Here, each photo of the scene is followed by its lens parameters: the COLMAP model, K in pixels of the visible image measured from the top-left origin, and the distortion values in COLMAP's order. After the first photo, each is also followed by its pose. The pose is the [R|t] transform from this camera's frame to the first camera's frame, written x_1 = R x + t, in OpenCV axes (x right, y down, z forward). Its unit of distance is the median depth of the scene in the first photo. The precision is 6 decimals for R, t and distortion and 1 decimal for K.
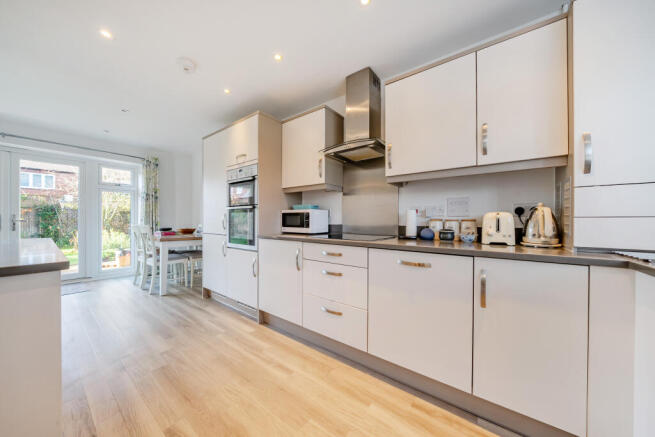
lens RADIAL K [[218.7, 0, 324.2], [0, 218.7, 218.0], [0, 0, 1]] dist [-0.000634, -0.000025]
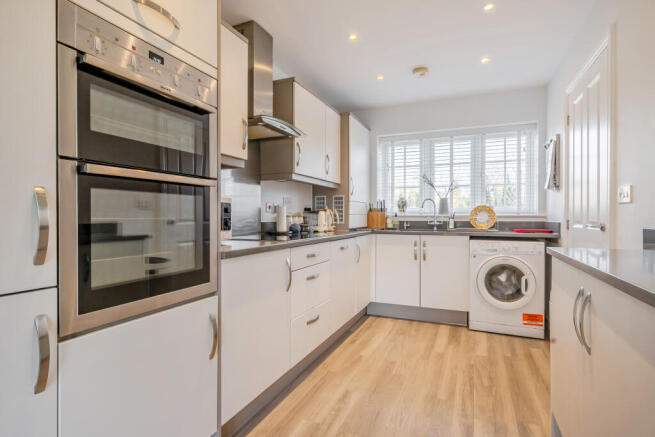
lens RADIAL K [[324.5, 0, 325.5], [0, 324.5, 219.2], [0, 0, 1]] dist [-0.005179, -0.000810]
pose [[-0.209577, -0.008460, 0.977756, -1.336876], [-0.002378, 0.999964, 0.008142, 0.011651], [-0.977789, -0.000619, -0.209590, 1.309582]]
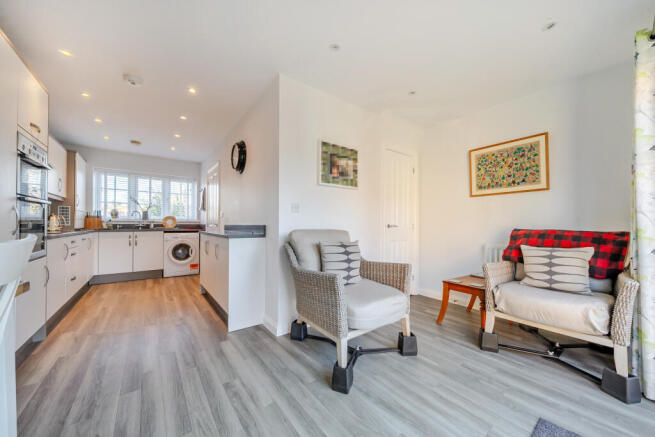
lens RADIAL K [[238.4, 0, 327.0], [0, 238.4, 222.3], [0, 0, 1]] dist [-0.000759, -0.000024]
pose [[-0.960363, -0.000324, 0.278753, -2.299330], [-0.003321, 0.999942, -0.010279, 0.043235], [-0.278733, -0.010797, -0.960308, 2.260608]]
